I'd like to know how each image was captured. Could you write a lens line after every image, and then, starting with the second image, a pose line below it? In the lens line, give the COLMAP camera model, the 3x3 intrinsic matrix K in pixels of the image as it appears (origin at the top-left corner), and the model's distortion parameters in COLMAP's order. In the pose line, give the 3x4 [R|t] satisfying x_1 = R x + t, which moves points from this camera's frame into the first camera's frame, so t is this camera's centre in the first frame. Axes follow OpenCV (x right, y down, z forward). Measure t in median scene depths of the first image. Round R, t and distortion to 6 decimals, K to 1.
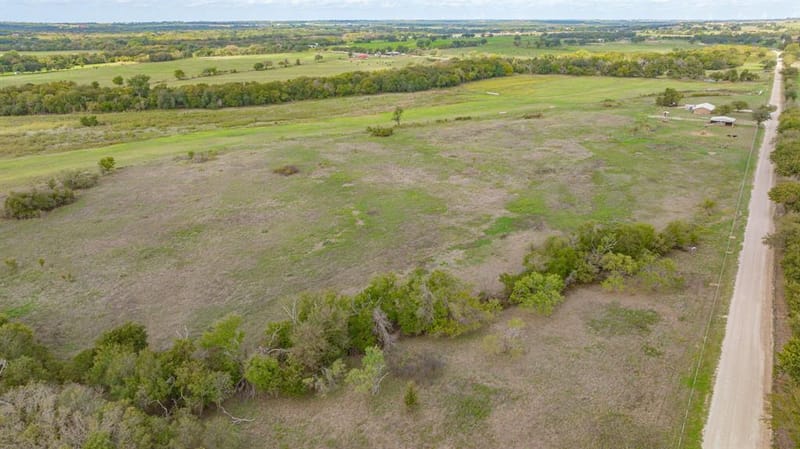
lens RADIAL K [[558.0, 0, 400.0], [0, 558.0, 224.5], [0, 0, 1]] dist [-0.034668, 0.025783]
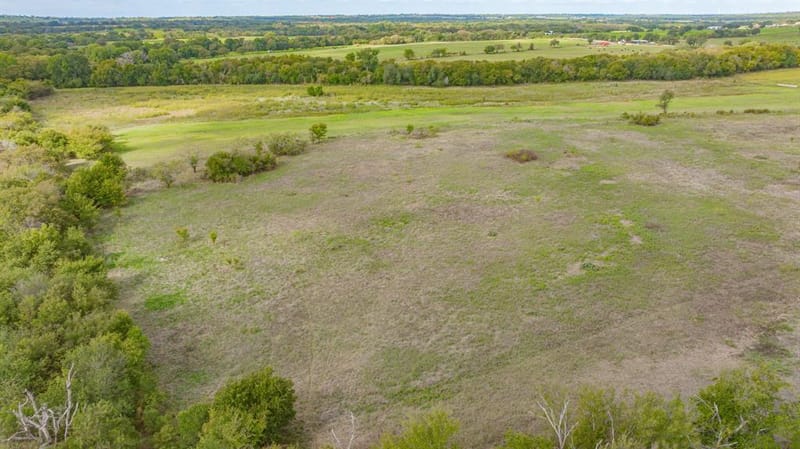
lens RADIAL K [[558.0, 0, 400.0], [0, 558.0, 224.5], [0, 0, 1]] dist [-0.034668, 0.025783]
pose [[0.927080, 0.127655, -0.352459, -0.055262], [-0.124774, 0.991701, 0.030983, -0.003613], [0.353489, 0.015254, 0.935314, 0.157383]]
